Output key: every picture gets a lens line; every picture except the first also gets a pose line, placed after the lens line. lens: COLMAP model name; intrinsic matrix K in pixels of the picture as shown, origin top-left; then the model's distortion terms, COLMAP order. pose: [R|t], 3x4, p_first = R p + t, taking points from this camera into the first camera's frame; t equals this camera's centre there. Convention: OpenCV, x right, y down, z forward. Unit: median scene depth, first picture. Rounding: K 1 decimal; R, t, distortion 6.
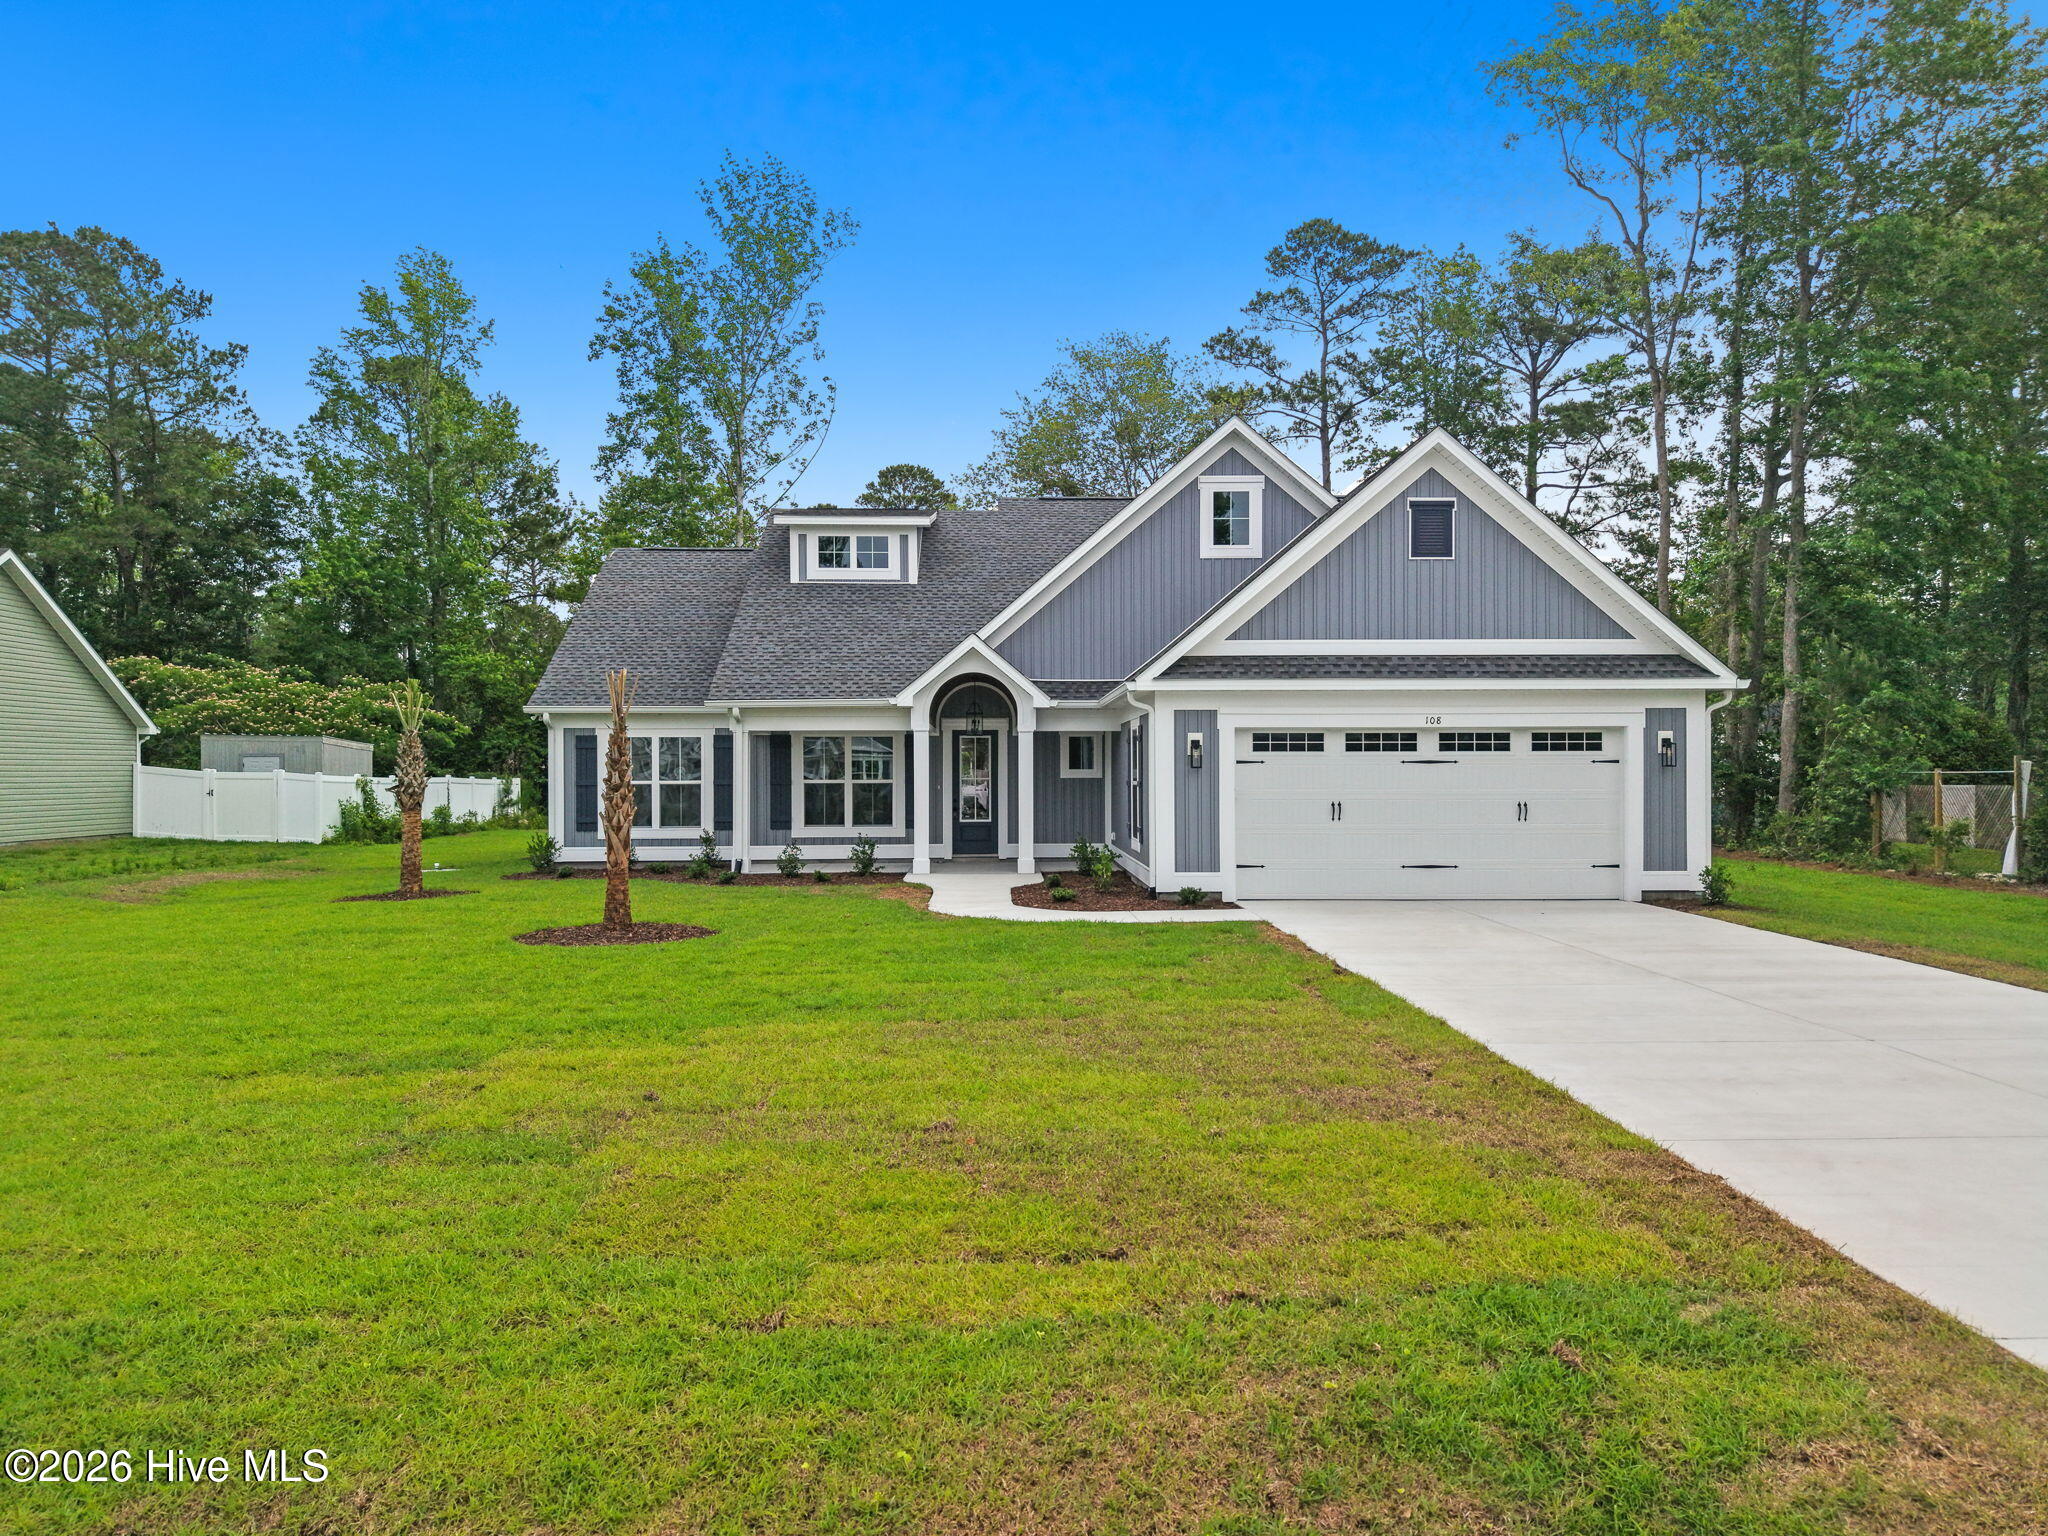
lens RADIAL K [[1386.2, 0, 1036.9], [0, 1386.2, 779.9], [0, 0, 1]] dist [0.031104, -0.034405]
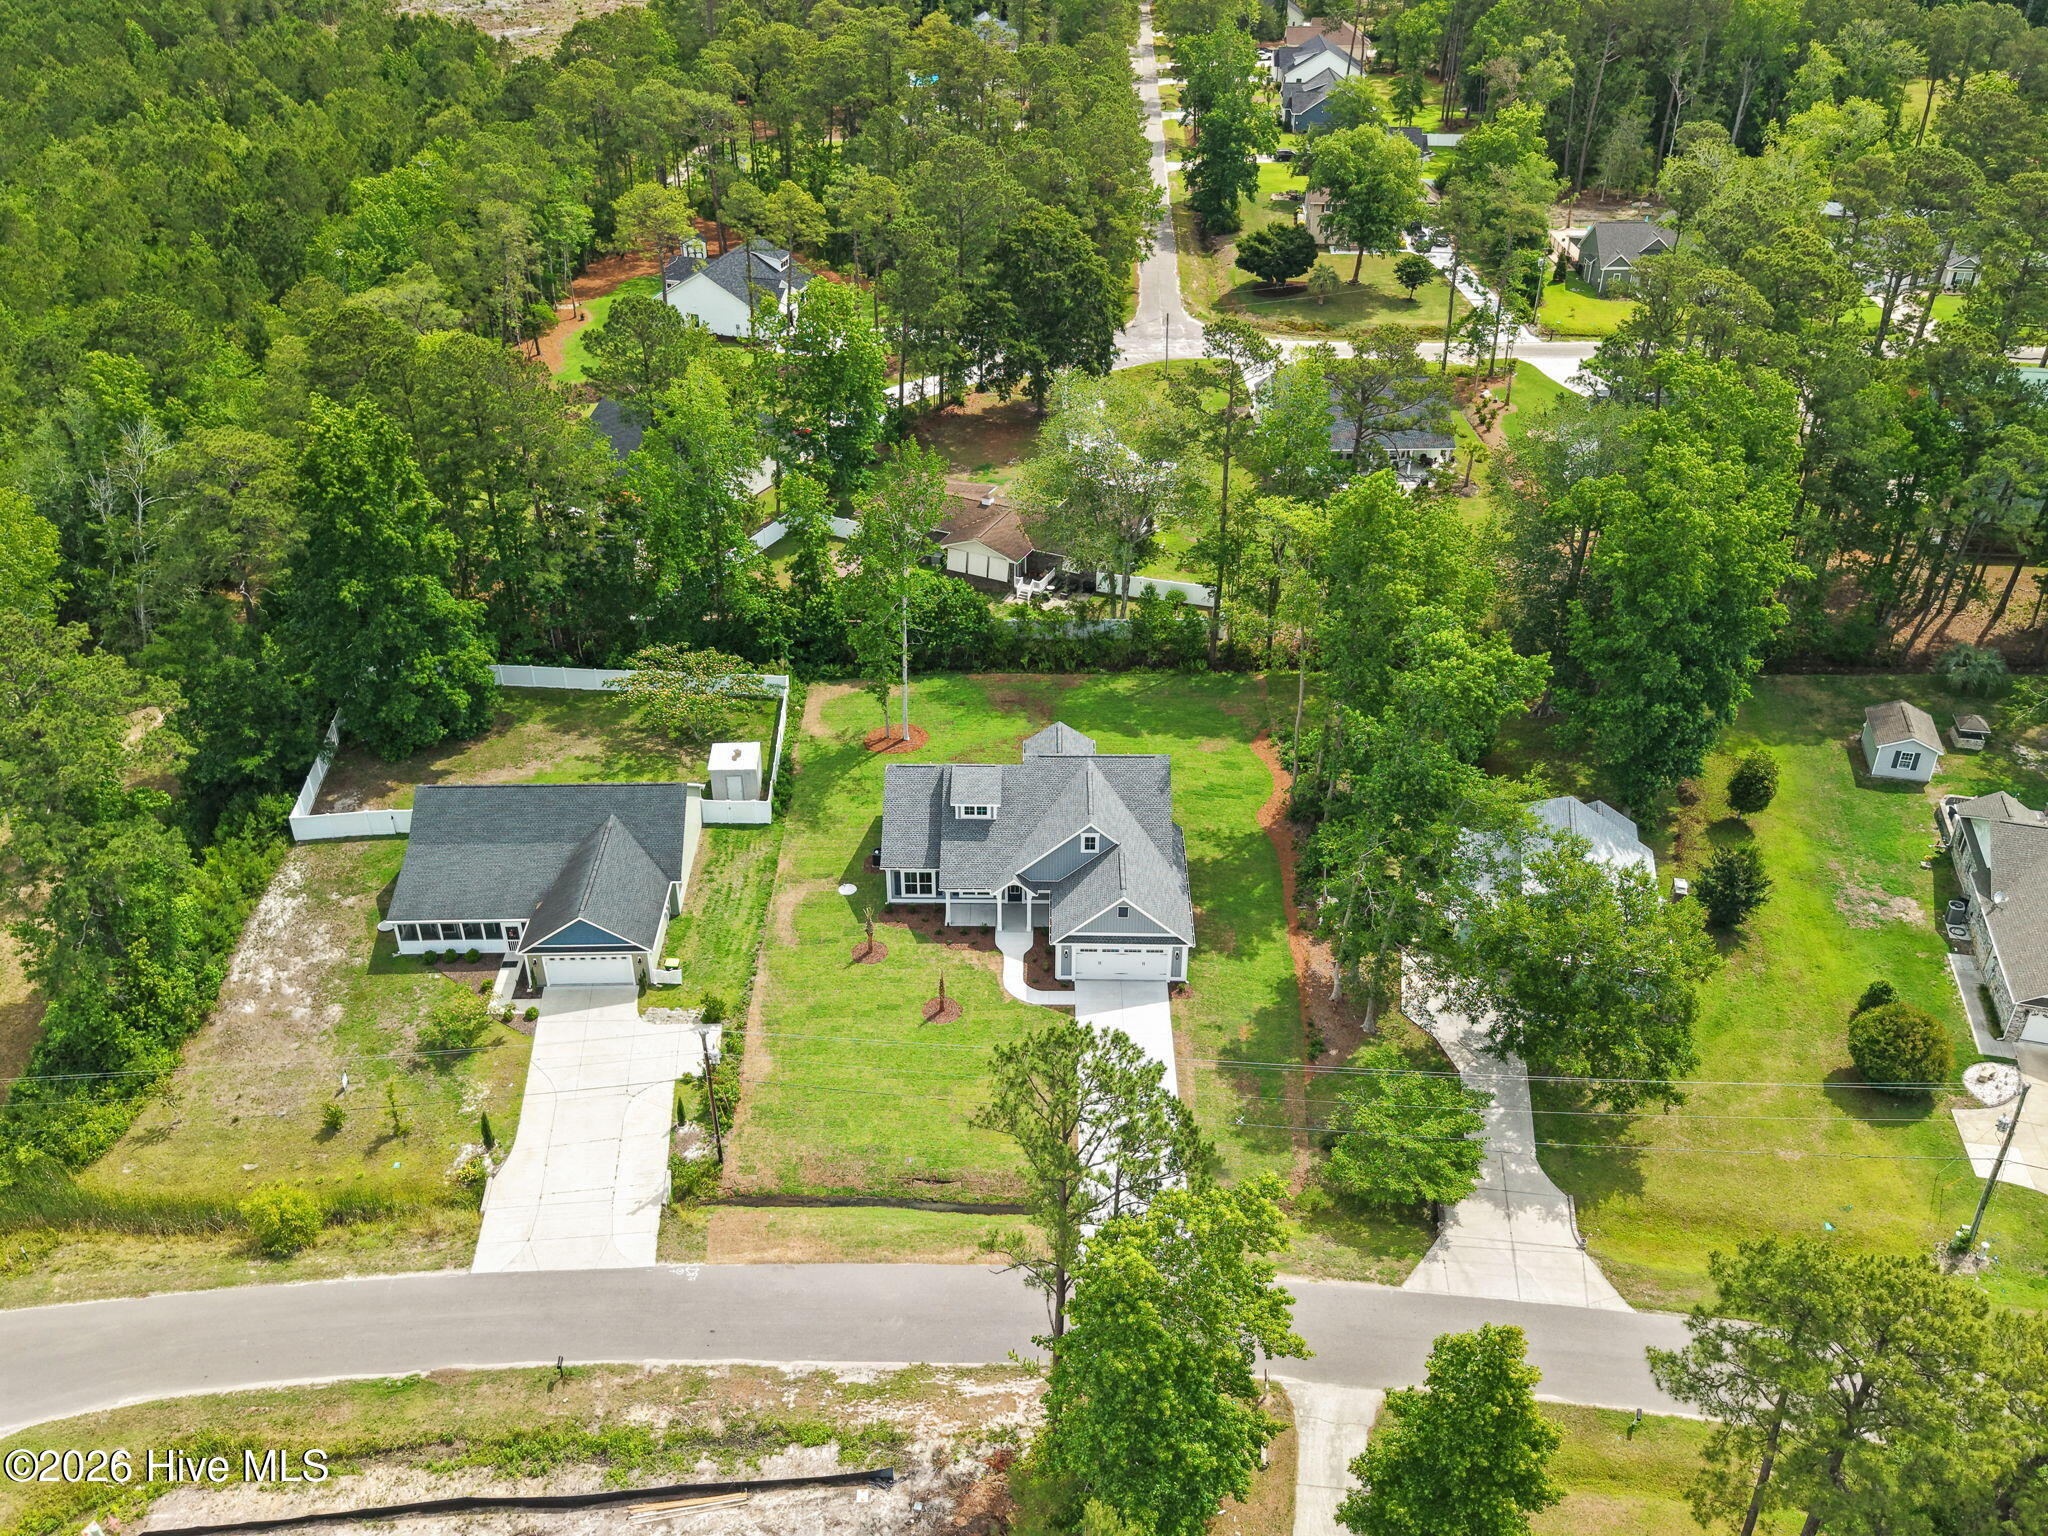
lens RADIAL K [[1745.3, 0, 1013.5], [0, 1745.3, 779.8], [0, 0, 1]] dist [0.029364, -0.028554]
pose [[0.999212, 0.031380, -0.024292, 0.047265], [-0.014097, 0.852888, 0.521903, -2.408170], [0.037095, -0.521149, 0.852659, -2.436126]]
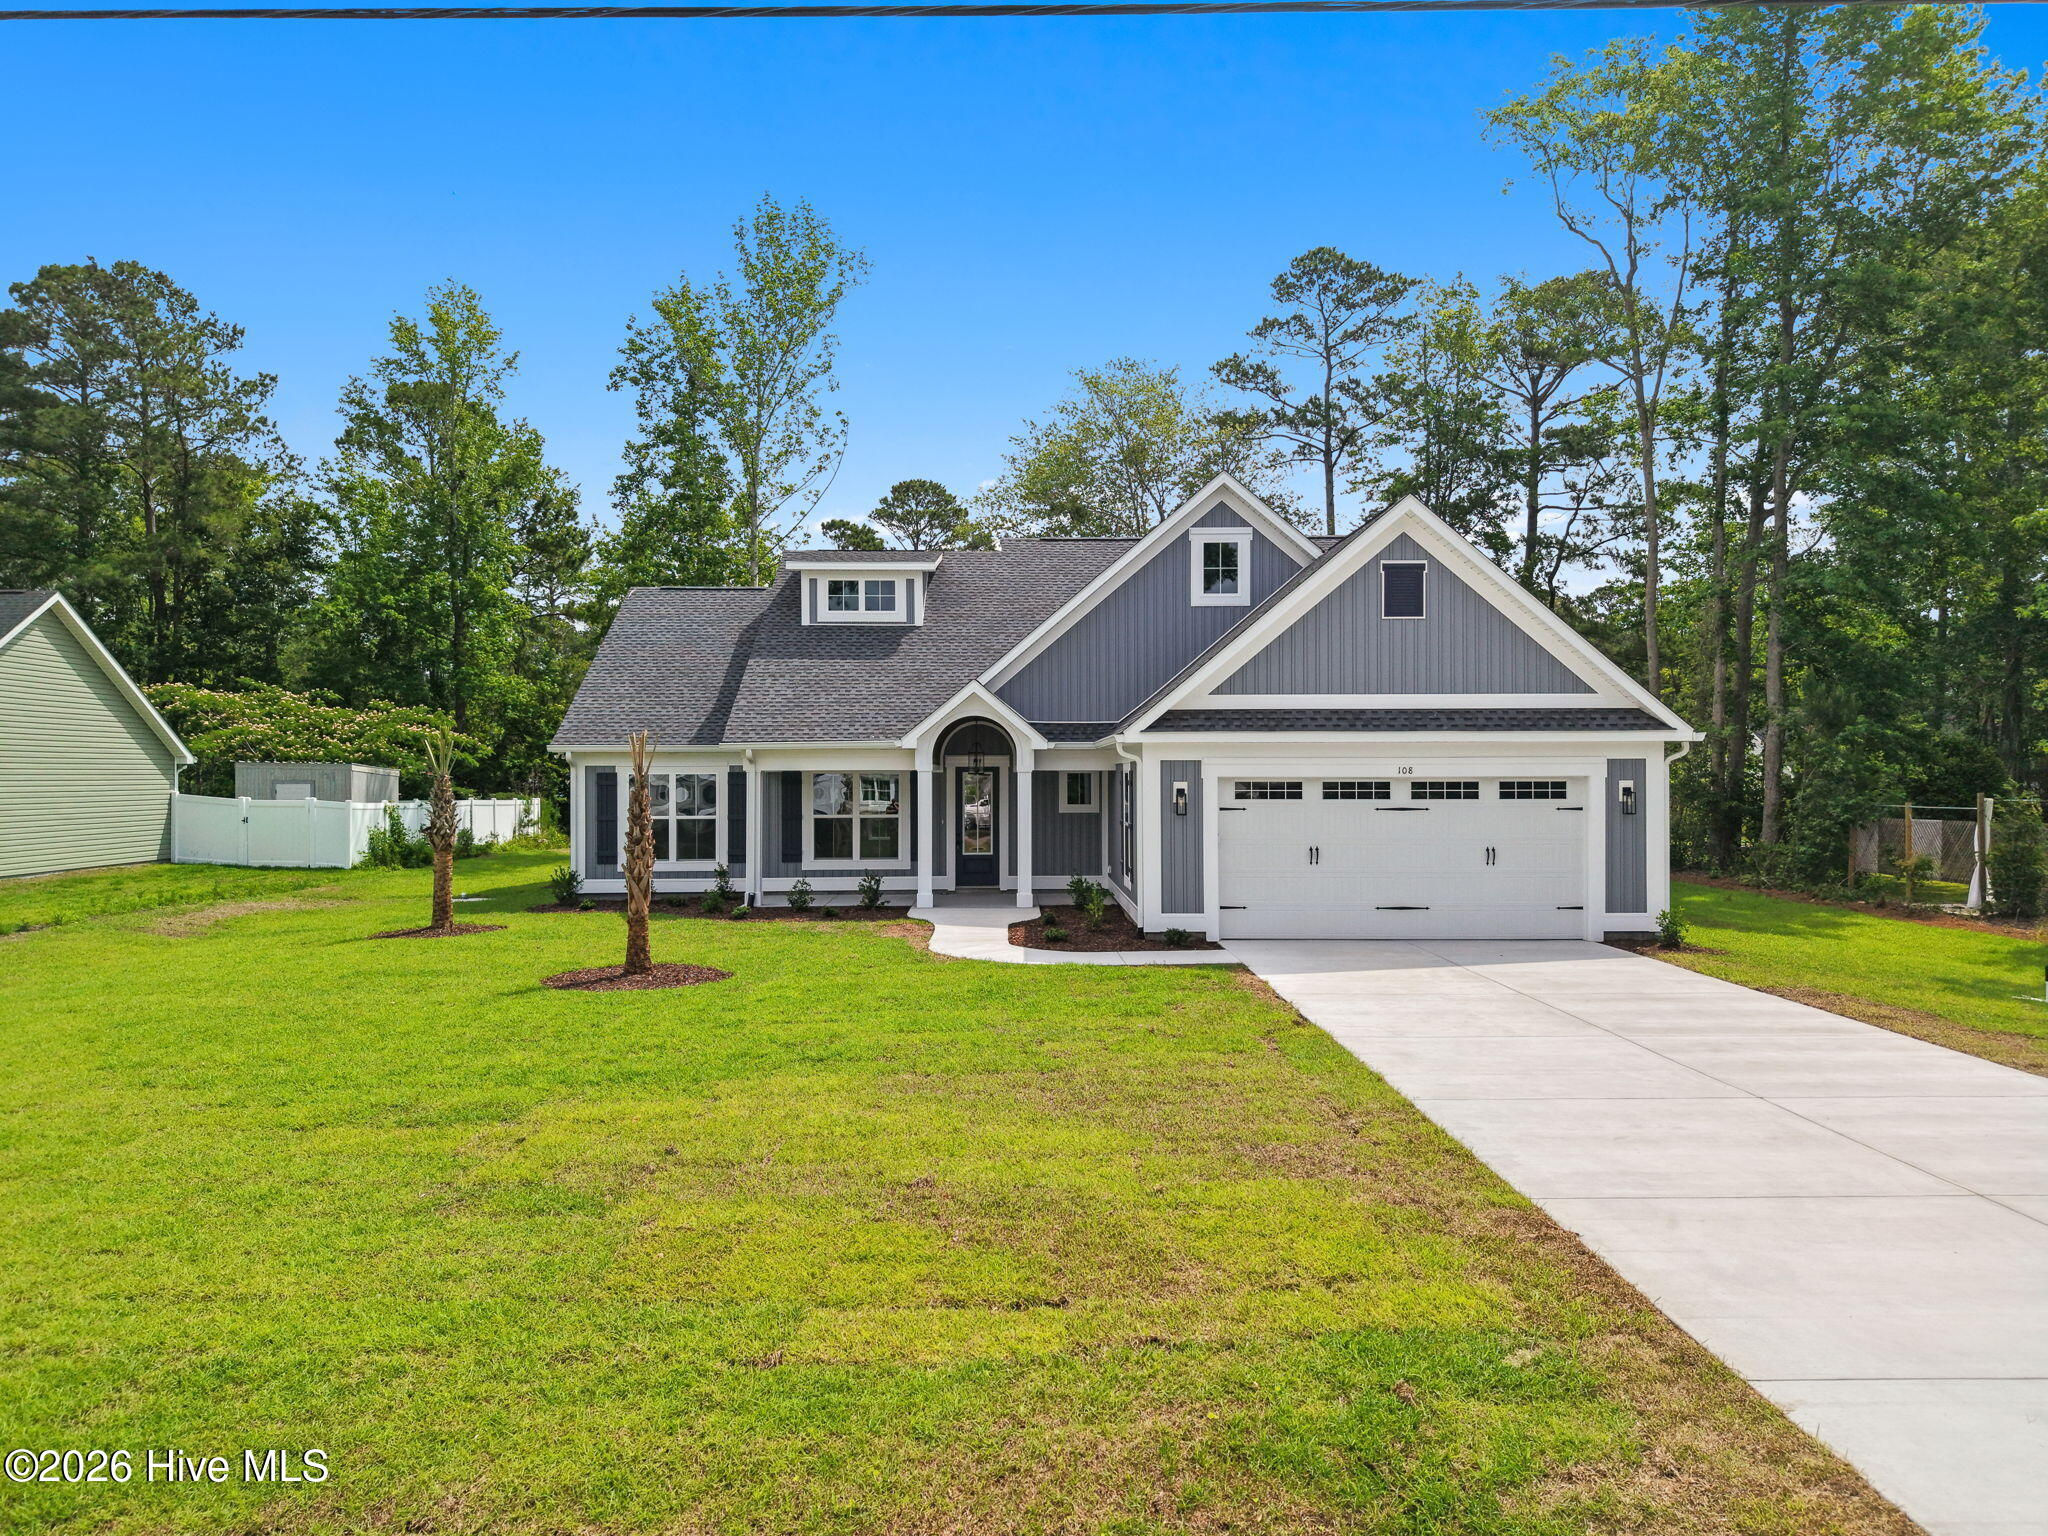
lens RADIAL K [[1386.2, 0, 1037.9], [0, 1386.2, 769.9], [0, 0, 1]] dist [0.031104, -0.034405]
pose [[0.999954, 0.001041, -0.009491, 0.010819], [-0.001141, 0.999944, -0.010492, -0.023247], [0.009479, 0.010502, 0.999900, -0.045587]]
